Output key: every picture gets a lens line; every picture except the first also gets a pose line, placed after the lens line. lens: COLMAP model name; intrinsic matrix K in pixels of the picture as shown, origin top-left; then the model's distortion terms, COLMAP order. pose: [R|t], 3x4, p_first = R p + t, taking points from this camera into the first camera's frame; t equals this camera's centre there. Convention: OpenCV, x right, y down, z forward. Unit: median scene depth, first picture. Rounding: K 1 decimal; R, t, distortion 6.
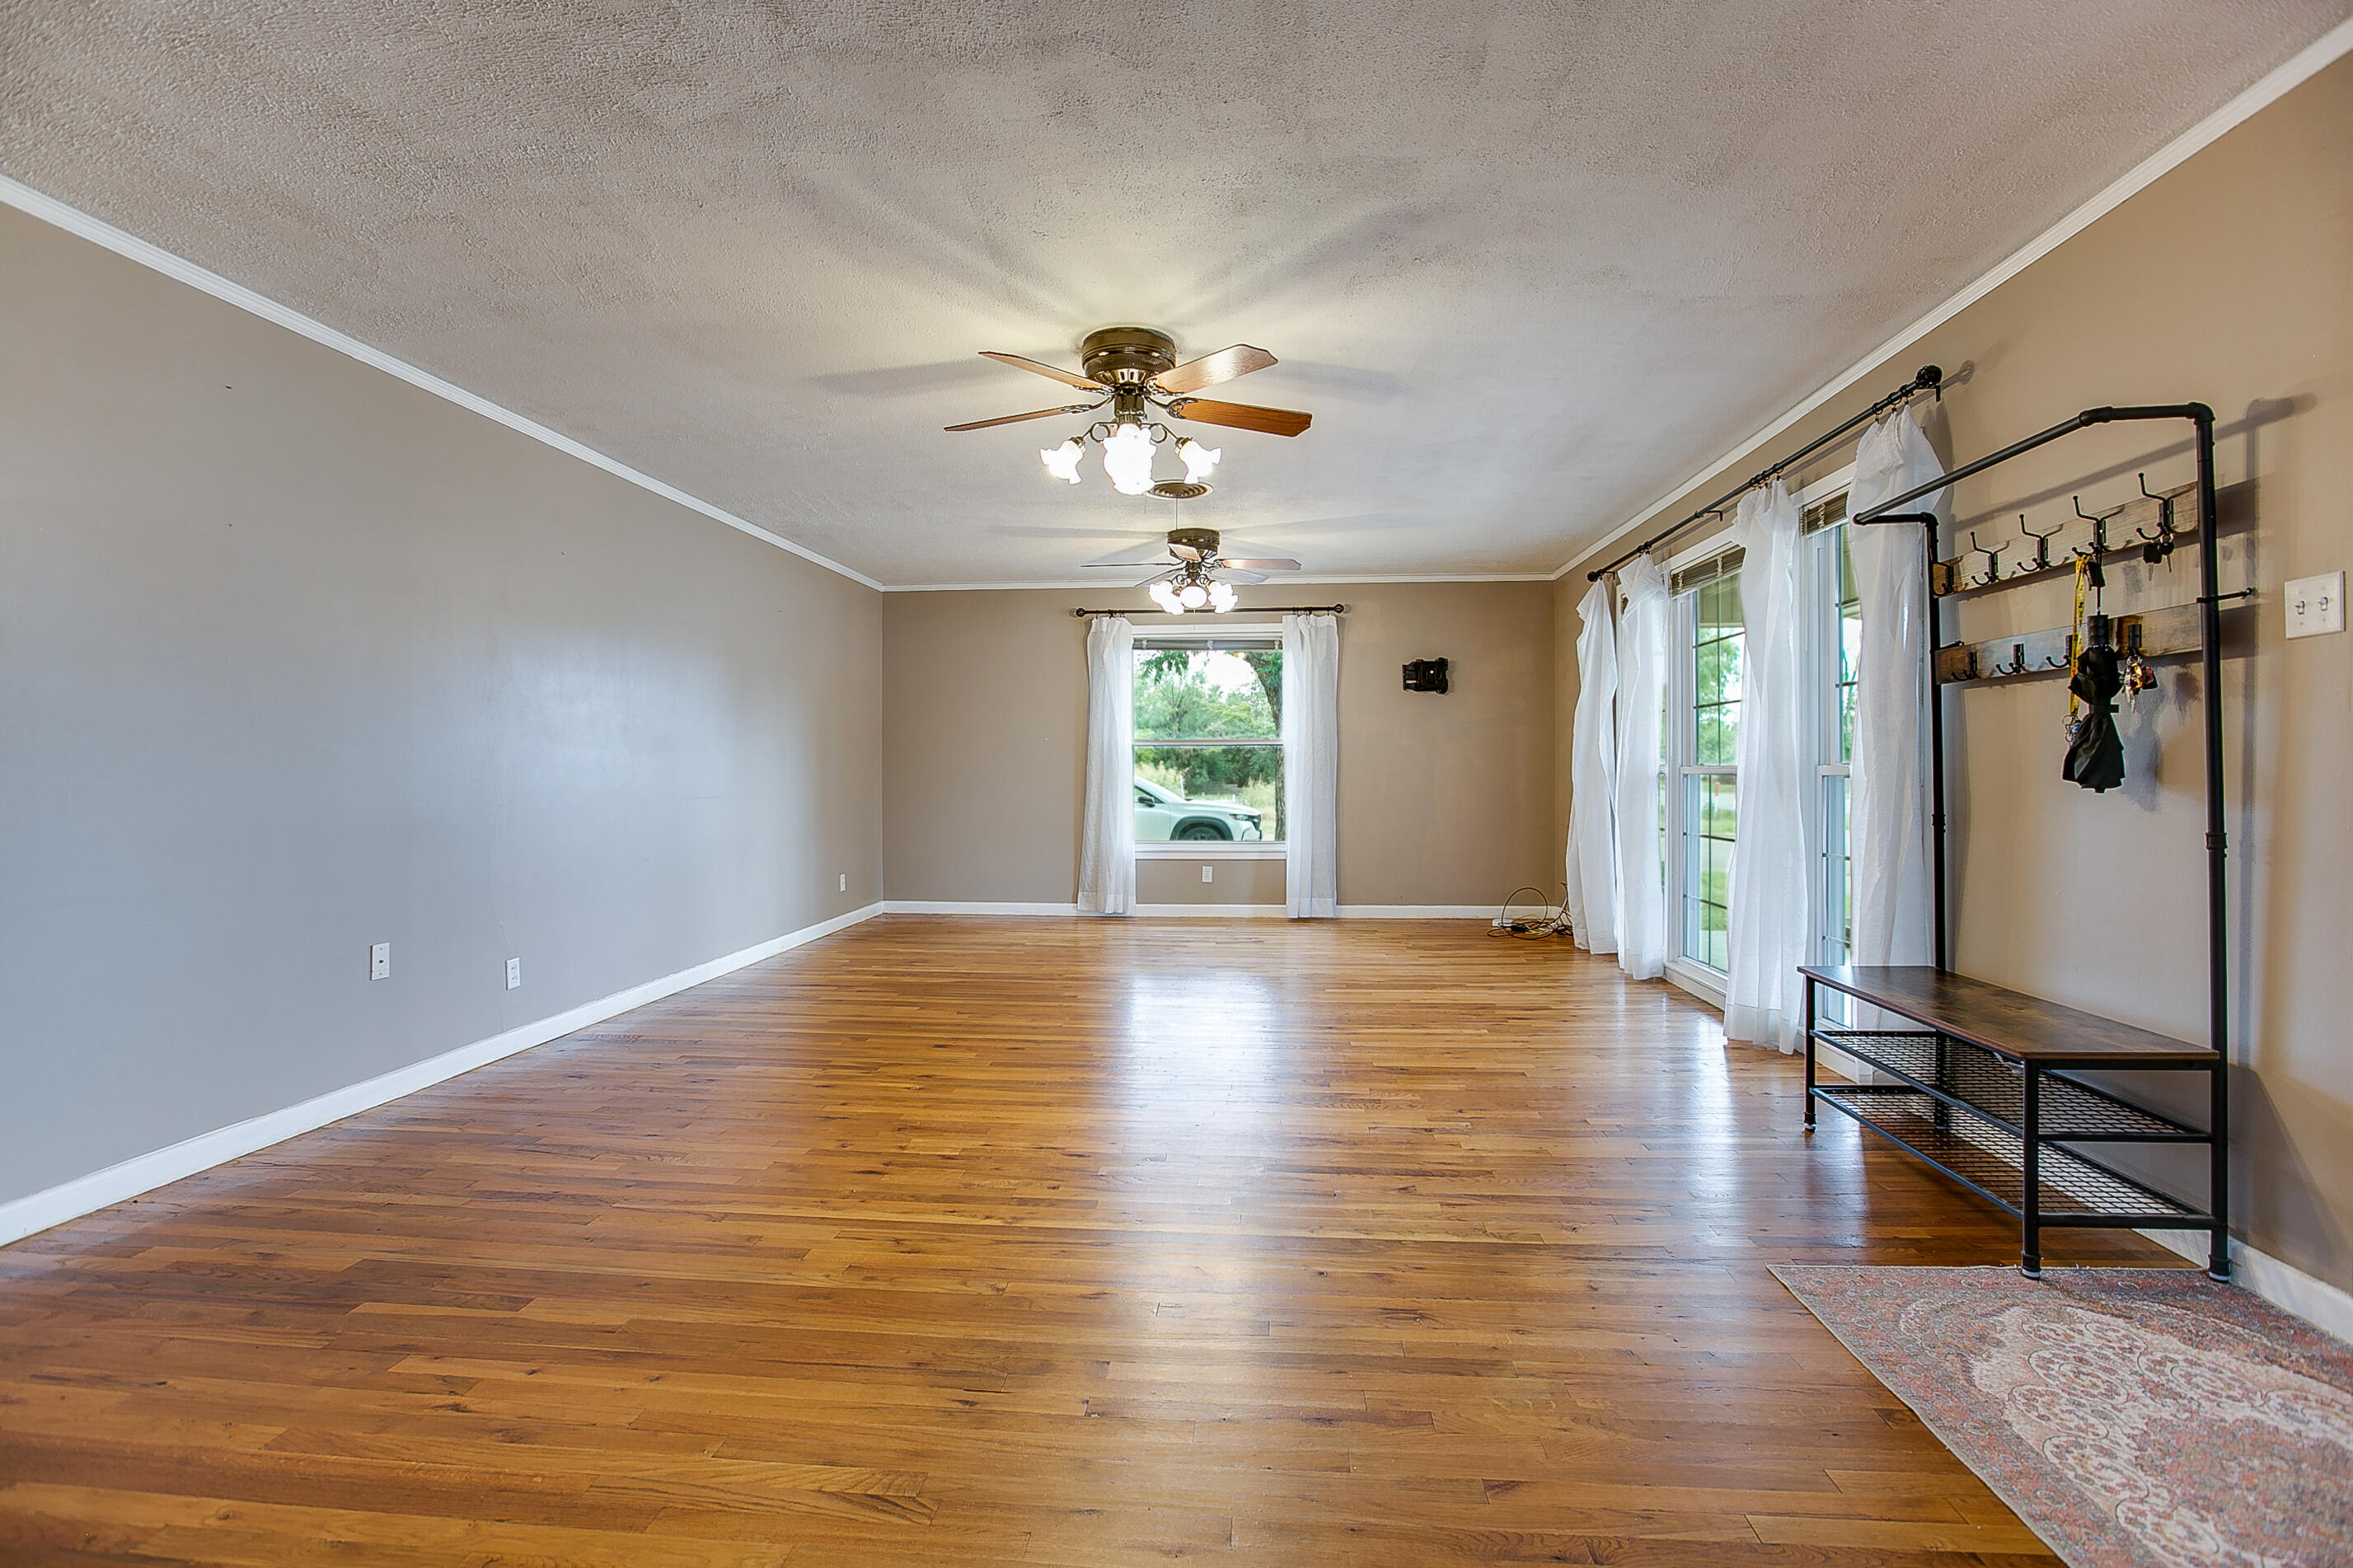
lens RADIAL K [[1101.0, 0, 1176.5], [0, 1101.0, 784.0], [0, 0, 1]] dist [-0.021441, -0.000010]
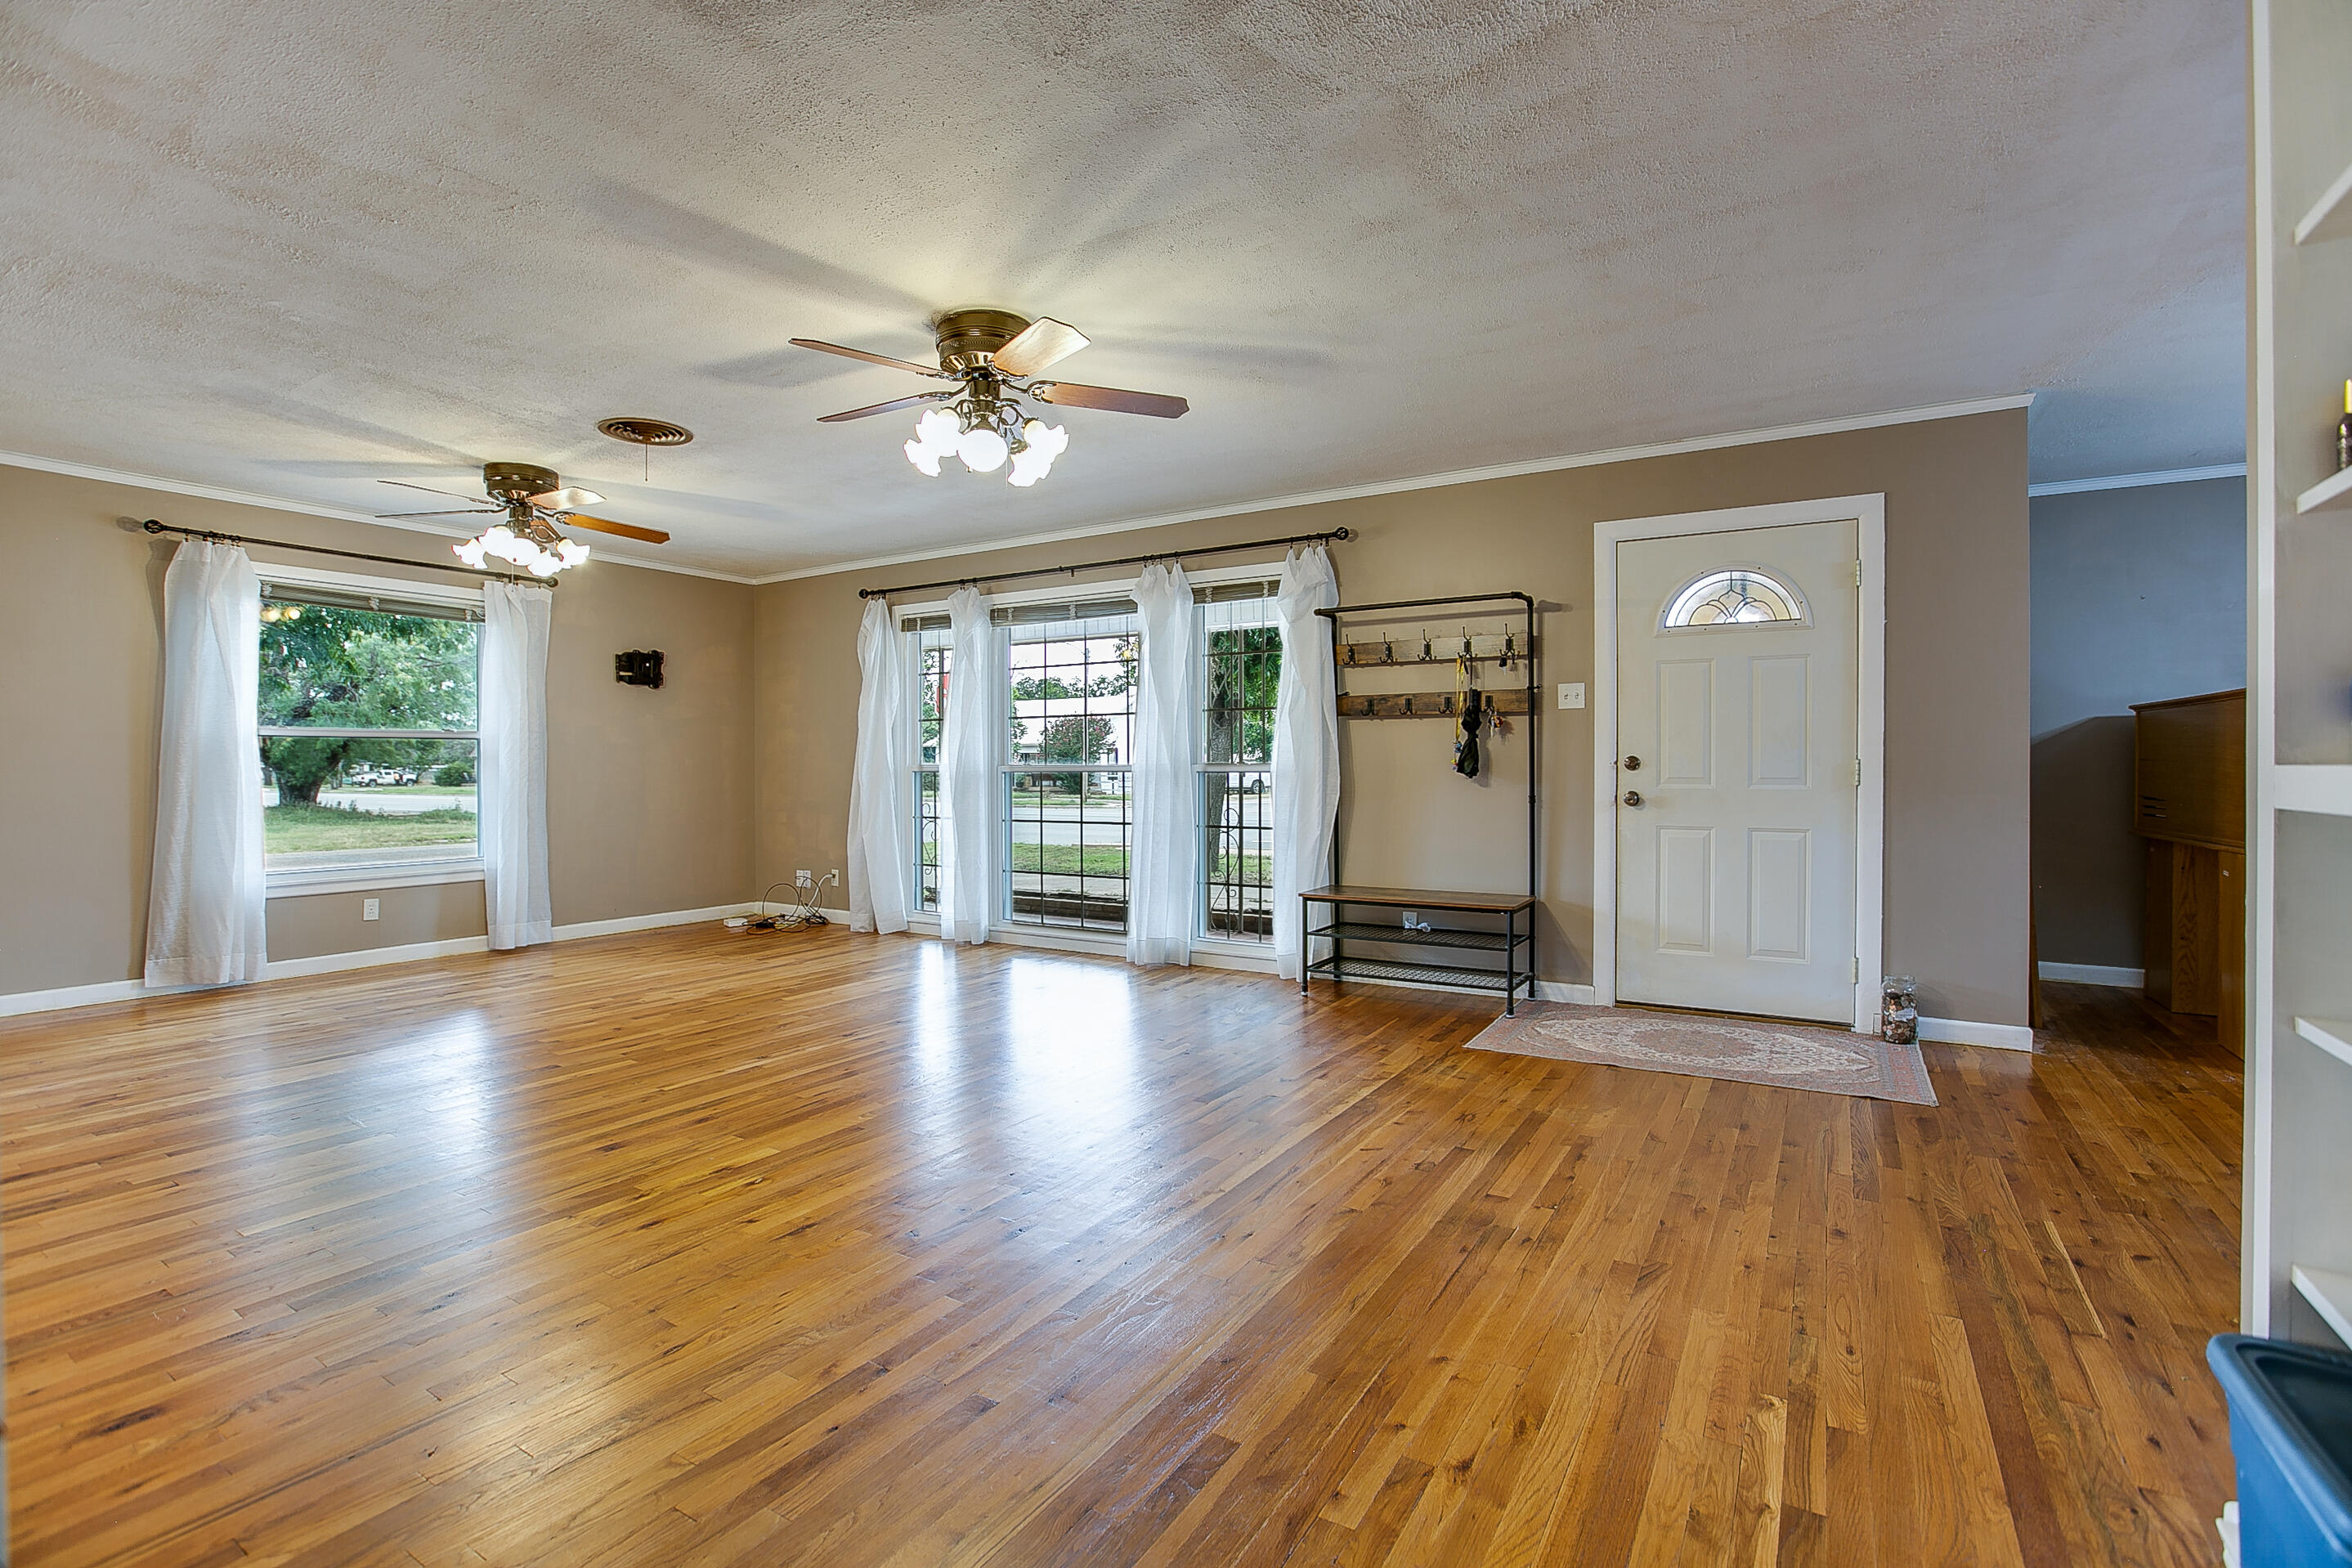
lens RADIAL K [[1074.0, 0, 1176.0], [0, 1074.0, 784.0], [0, 0, 1]] dist [-0.026798, 0.000222]
pose [[0.451548, -0.009318, 0.892198, -0.889583], [0.012743, 0.999911, 0.003993, 0.002734], [-0.892156, 0.009566, 0.451626, 0.463539]]
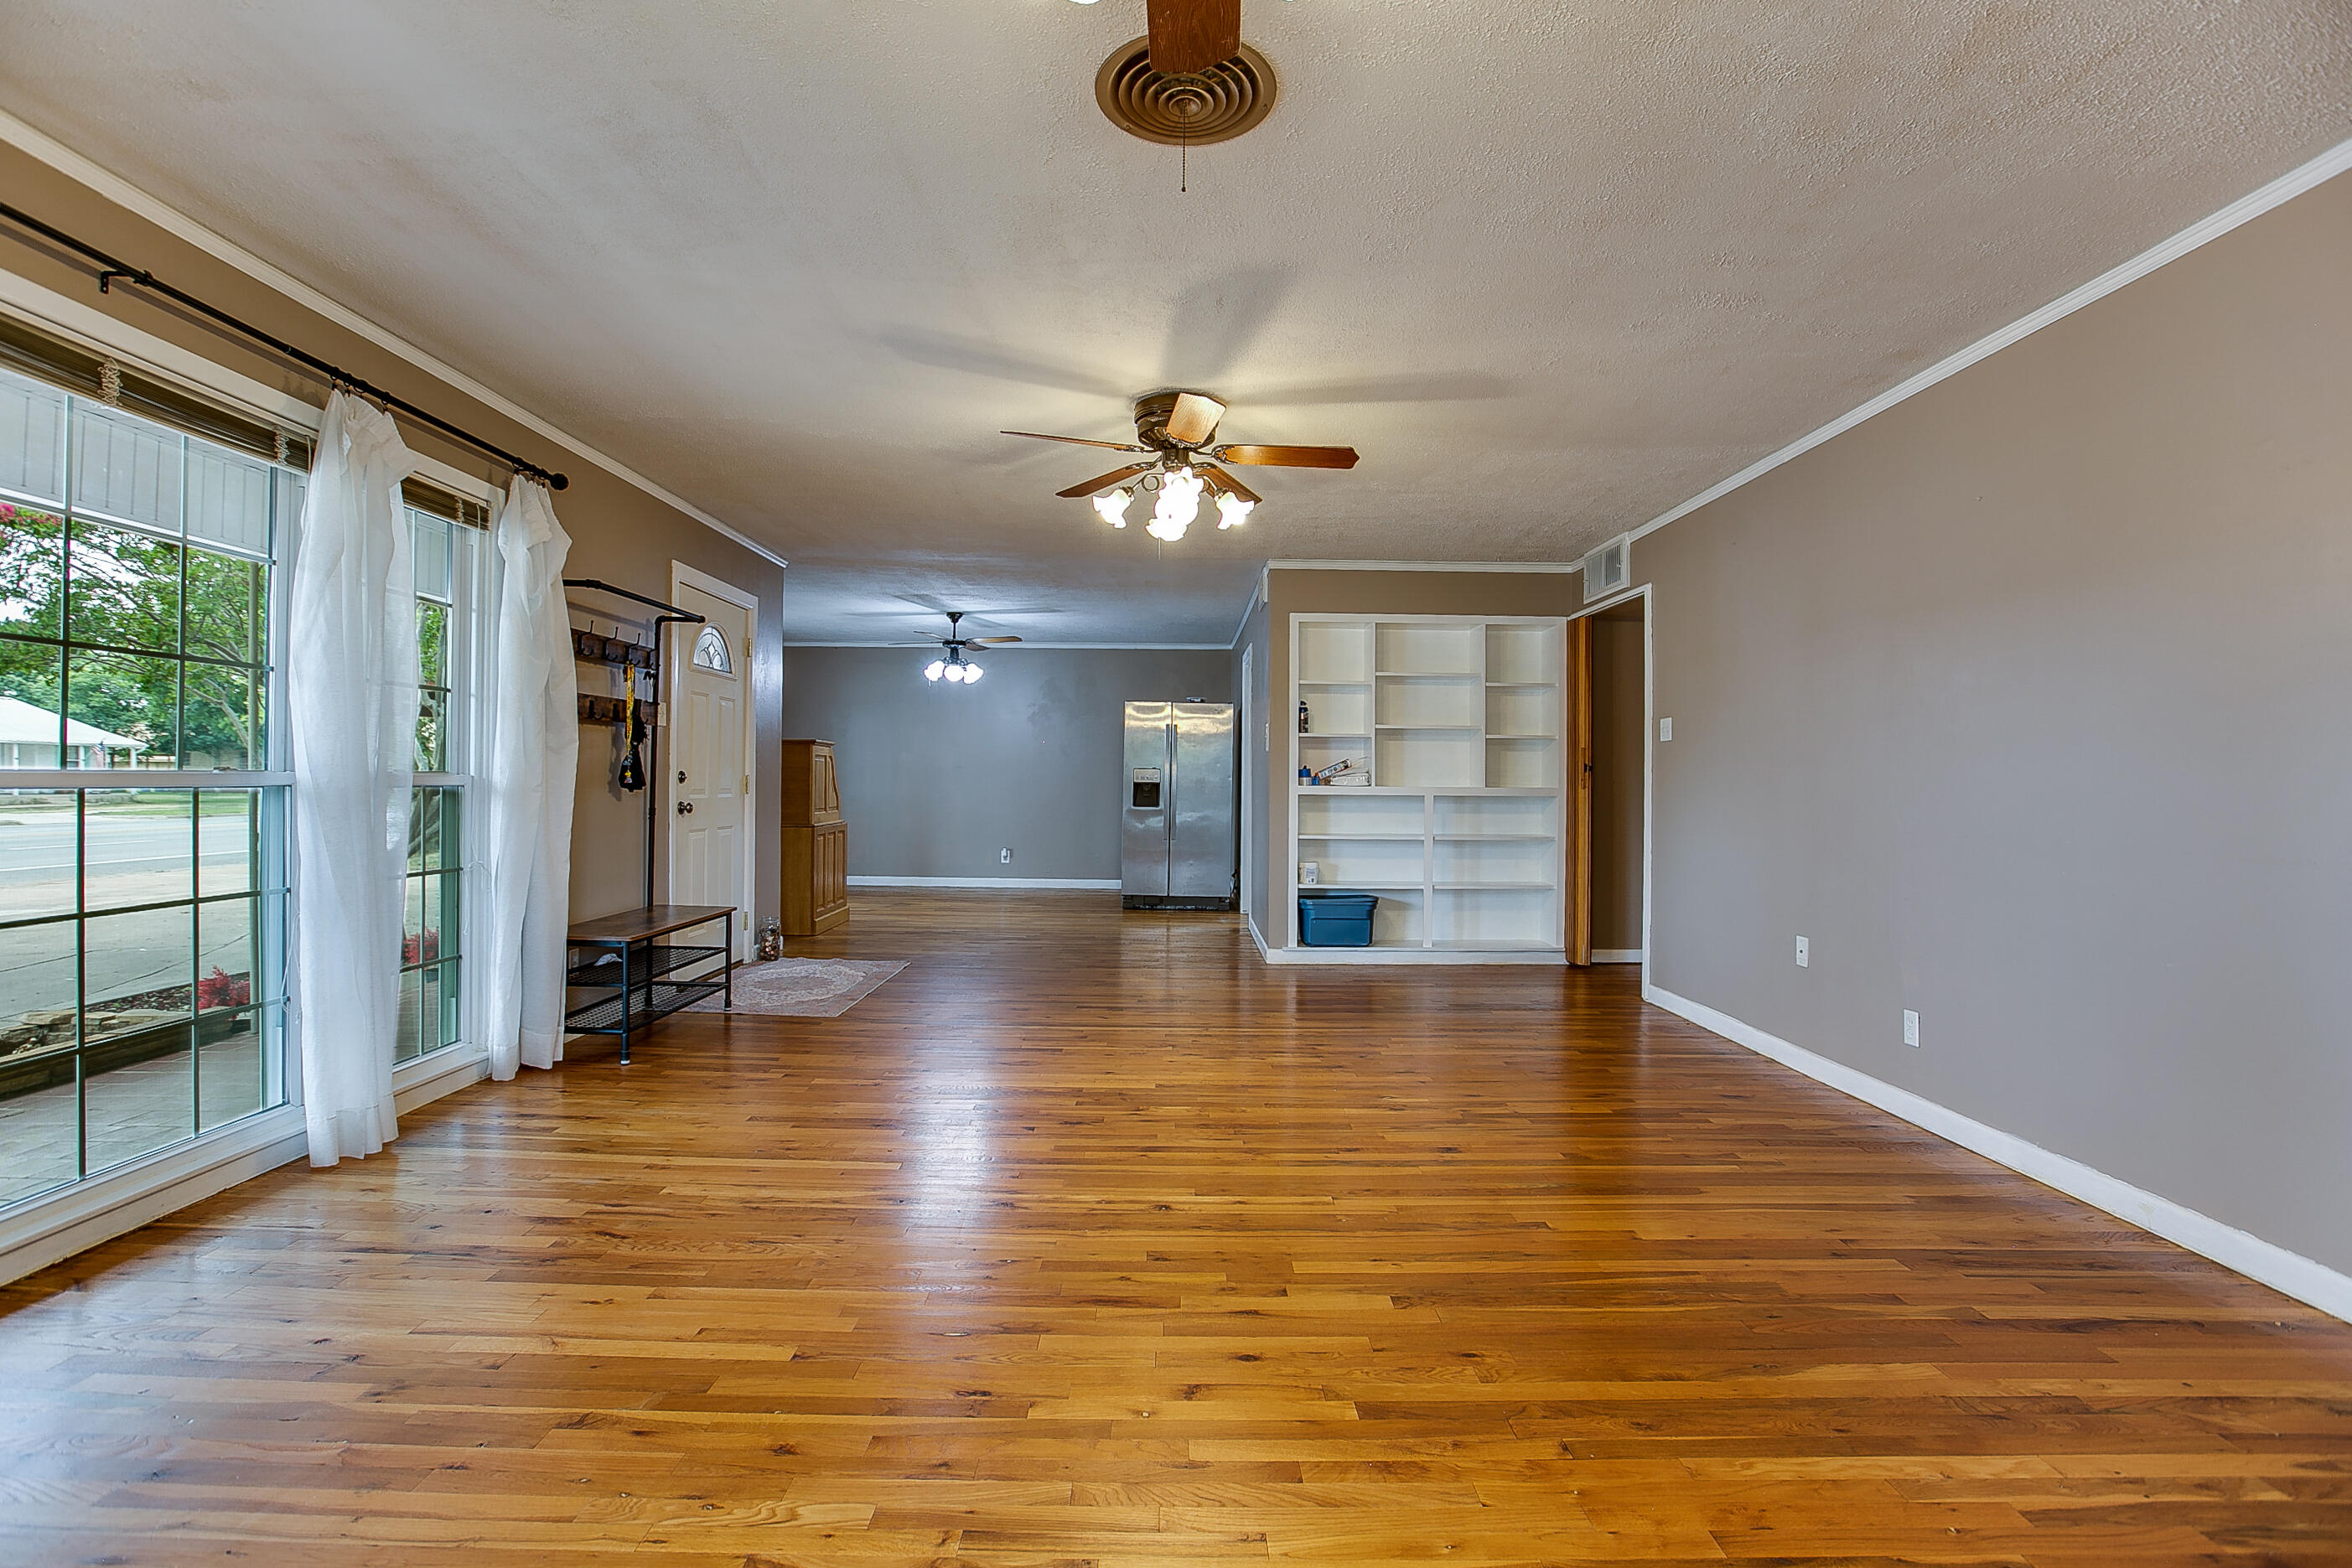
lens RADIAL K [[1130.7, 0, 1176.0], [0, 1130.7, 784.0], [0, 0, 1]] dist [-0.000483, -0.000096]
pose [[-0.996441, -0.003040, -0.084238, 0.086431], [-0.004490, 0.999845, 0.017020, -0.036739], [0.084174, 0.017337, -0.996300, 2.405204]]
